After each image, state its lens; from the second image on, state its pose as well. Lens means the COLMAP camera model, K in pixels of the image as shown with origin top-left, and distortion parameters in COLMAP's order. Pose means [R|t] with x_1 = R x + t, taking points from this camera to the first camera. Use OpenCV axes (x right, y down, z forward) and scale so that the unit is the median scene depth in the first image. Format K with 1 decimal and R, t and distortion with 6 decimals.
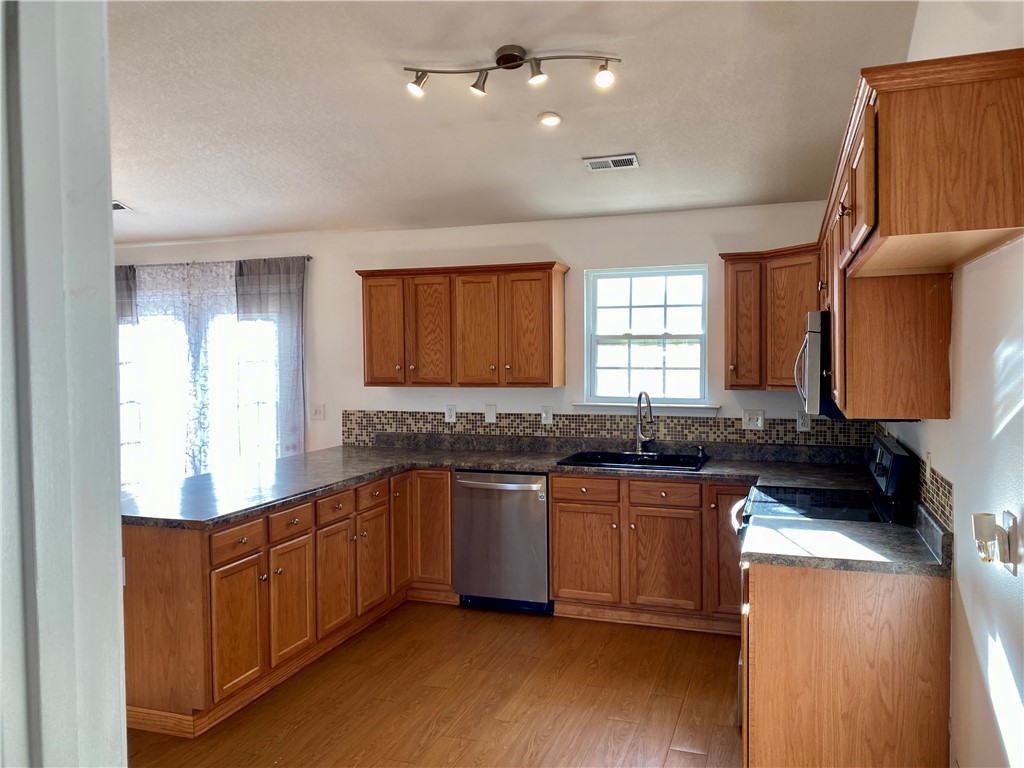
lens RADIAL K [[784.6, 0, 512.0], [0, 784.6, 384.0], [0, 0, 1]] dist [0.048769, -0.064090]
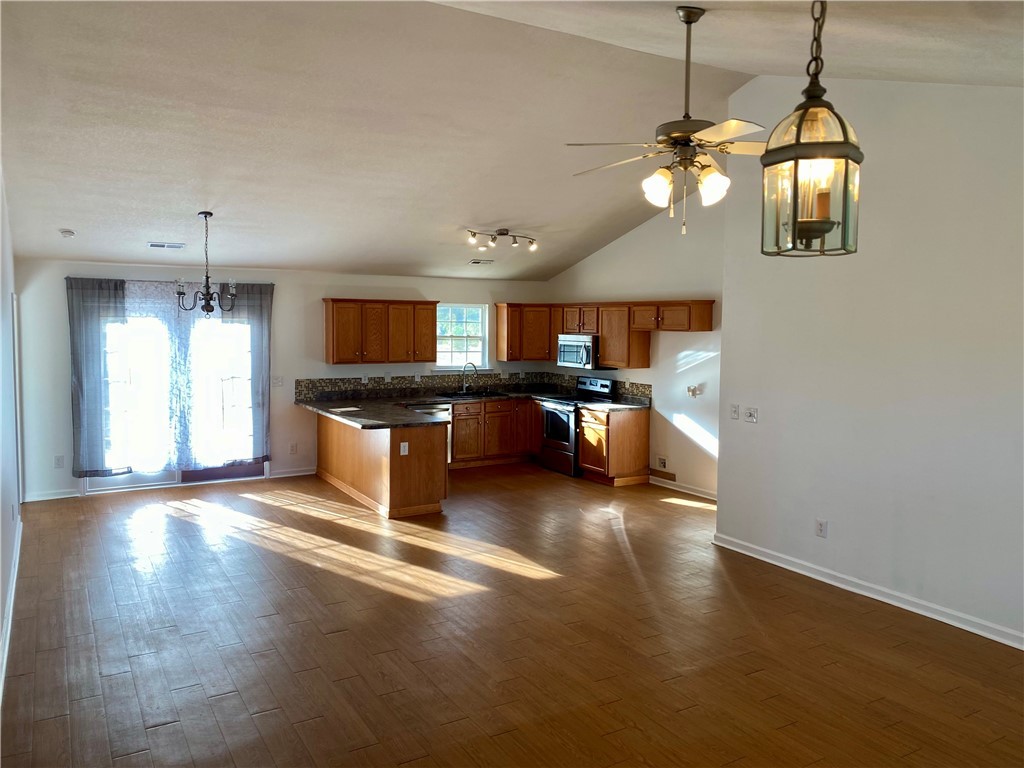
lens RADIAL K [[784.6, 0, 512.0], [0, 784.6, 384.0], [0, 0, 1]] dist [0.048769, -0.064090]
pose [[0.649358, -0.047618, 0.758991, -1.268581], [0.016978, 0.998697, 0.048131, -0.031171], [-0.760293, -0.018368, 0.649320, -0.443360]]
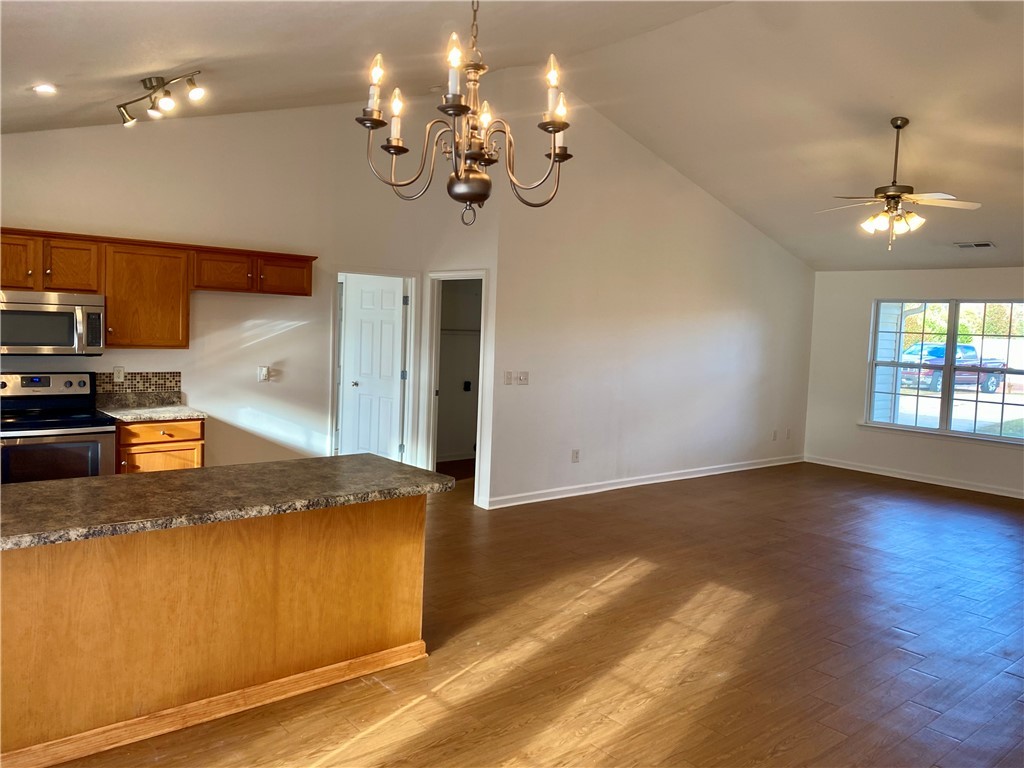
lens RADIAL K [[788.4, 0, 511.3], [0, 788.4, 385.3], [0, 0, 1]] dist [0.006491, 0.010323]
pose [[-0.862989, -0.061173, 0.501506, -0.760206], [-0.006591, 0.993921, 0.109895, -0.052062], [-0.505180, 0.091533, -0.858146, 1.209551]]
